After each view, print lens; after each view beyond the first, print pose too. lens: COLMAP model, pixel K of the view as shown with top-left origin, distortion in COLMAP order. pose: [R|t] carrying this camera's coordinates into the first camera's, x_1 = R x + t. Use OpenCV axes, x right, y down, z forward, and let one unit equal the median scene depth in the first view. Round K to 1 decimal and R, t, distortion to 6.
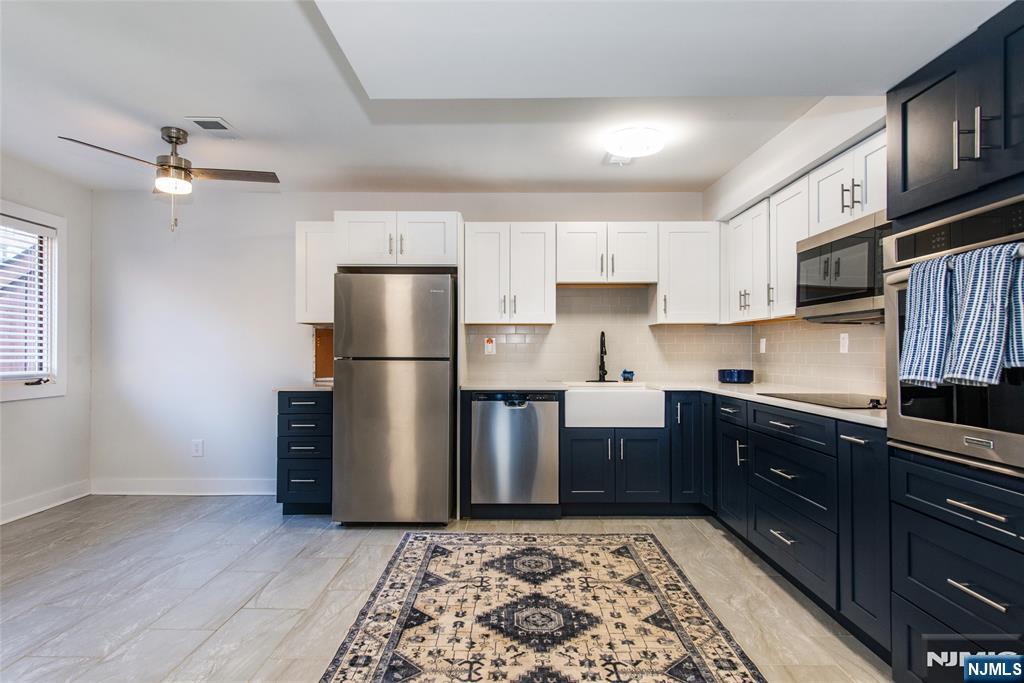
lens RADIAL K [[558.4, 0, 511.4], [0, 558.4, 347.0], [0, 0, 1]] dist [0.028827, -0.006759]
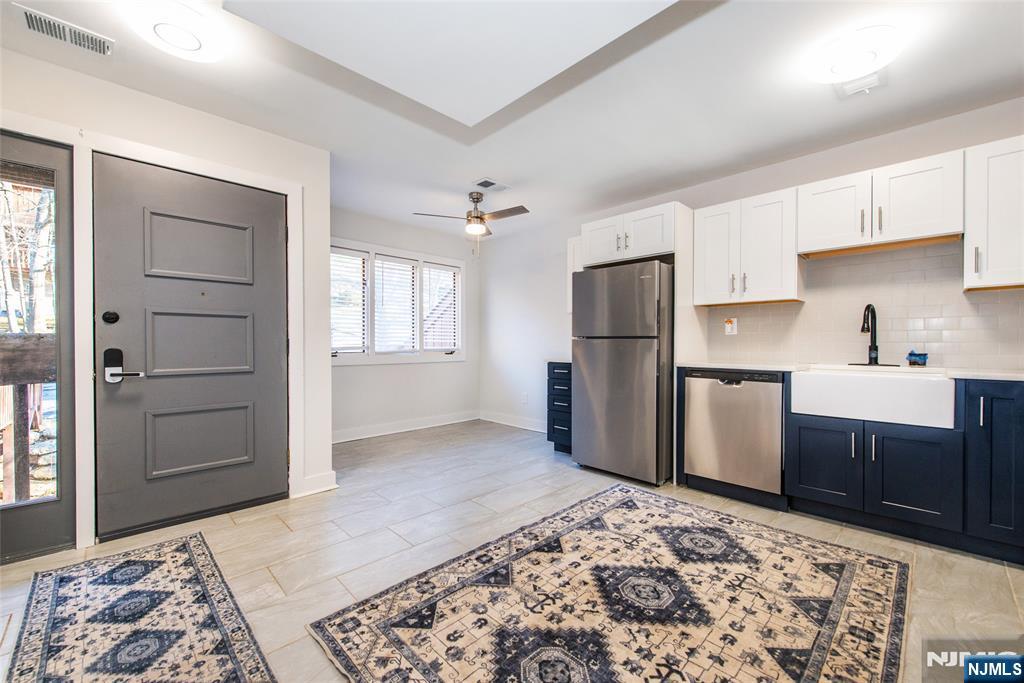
lens RADIAL K [[415.4, 0, 506.8], [0, 415.4, 346.6], [0, 0, 1]] dist [0.011482, -0.002983]
pose [[0.695281, 0.005711, -0.718715, 0.306226], [0.005469, 0.999897, 0.013235, 0.030699], [0.718717, -0.013133, 0.695178, 0.239498]]
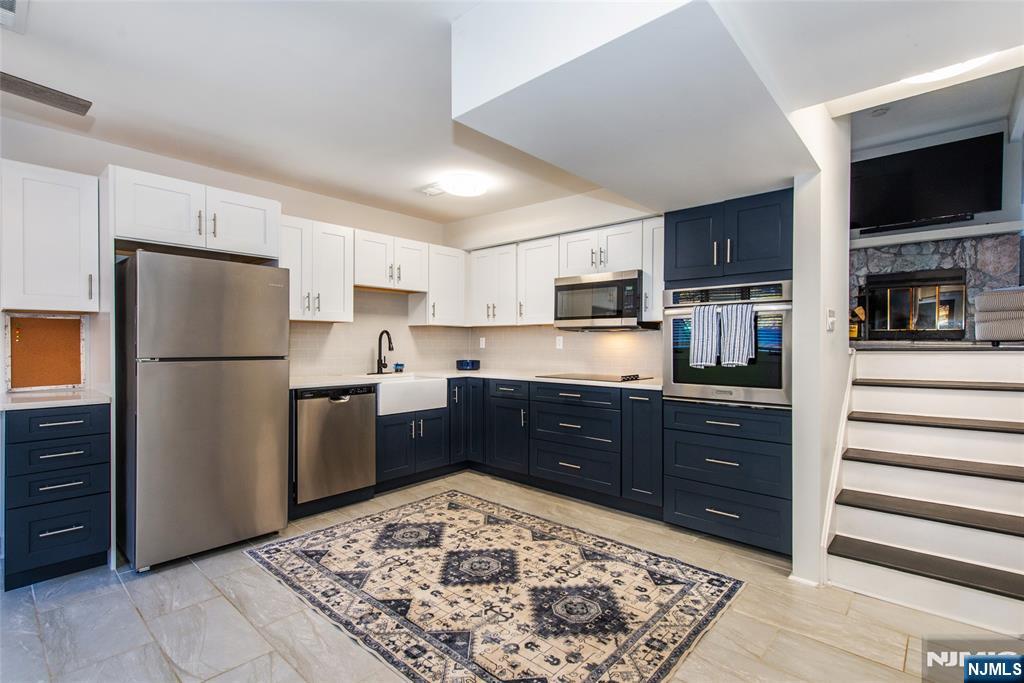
lens RADIAL K [[482.6, 0, 514.7], [0, 482.6, 345.7], [0, 0, 1]] dist [0.018089, -0.002729]
pose [[0.657826, -0.002884, 0.753164, -0.537305], [-0.008556, 0.999900, 0.011301, -0.012720], [-0.753121, -0.013878, 0.657735, 0.183395]]
